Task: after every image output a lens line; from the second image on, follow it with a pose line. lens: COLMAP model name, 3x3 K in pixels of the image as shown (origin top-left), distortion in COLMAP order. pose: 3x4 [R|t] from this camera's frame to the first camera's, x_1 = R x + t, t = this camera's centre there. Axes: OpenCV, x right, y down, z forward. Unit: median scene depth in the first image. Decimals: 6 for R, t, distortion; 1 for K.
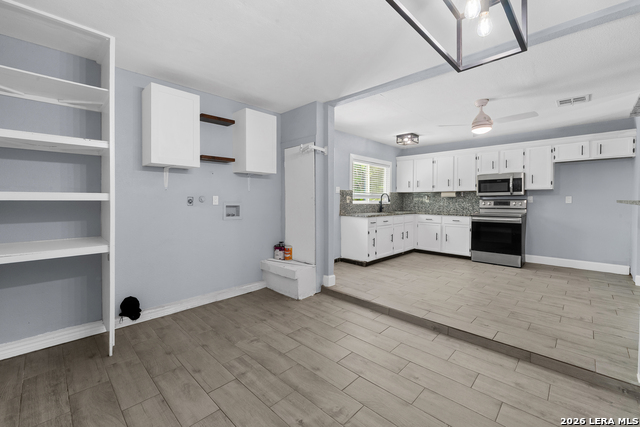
lens RADIAL K [[273.1, 0, 321.0], [0, 273.1, 195.2], [0, 0, 1]] dist [0.000117, -0.000469]
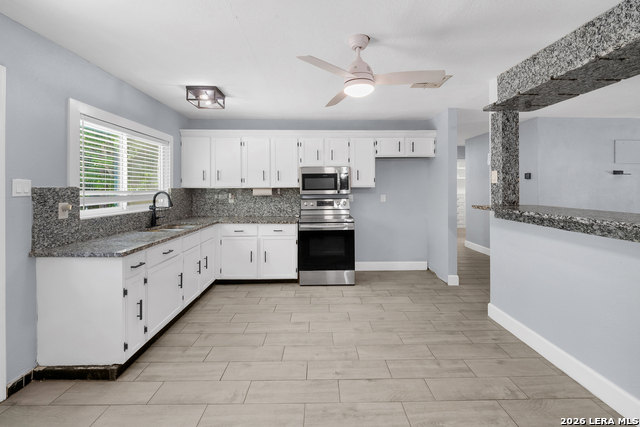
lens RADIAL K [[273.1, 0, 321.0], [0, 273.1, 195.2], [0, 0, 1]] dist [0.000117, -0.000469]
pose [[0.707026, -0.020354, 0.706895, 0.084851], [-0.008535, 0.999267, 0.037309, -0.025452], [-0.707136, -0.032412, 0.706334, 0.452501]]
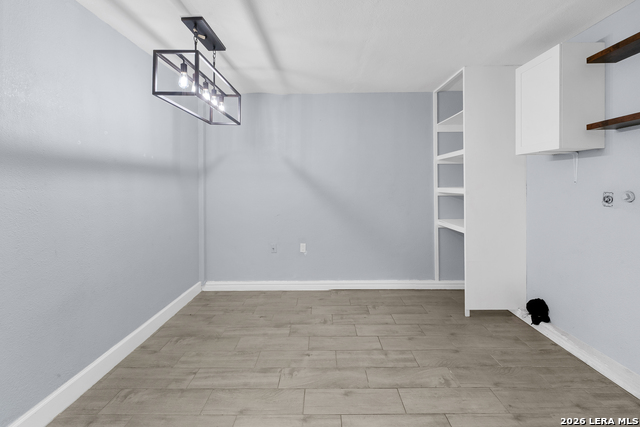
lens RADIAL K [[277.6, 0, 319.3], [0, 277.6, 188.4], [0, 0, 1]] dist [-0.000232, -0.000264]
pose [[-0.730989, 0.008379, -0.682338, 0.248692], [0.012648, 0.999919, -0.001270, -0.005435], [0.682272, -0.009559, -0.731036, 0.612780]]
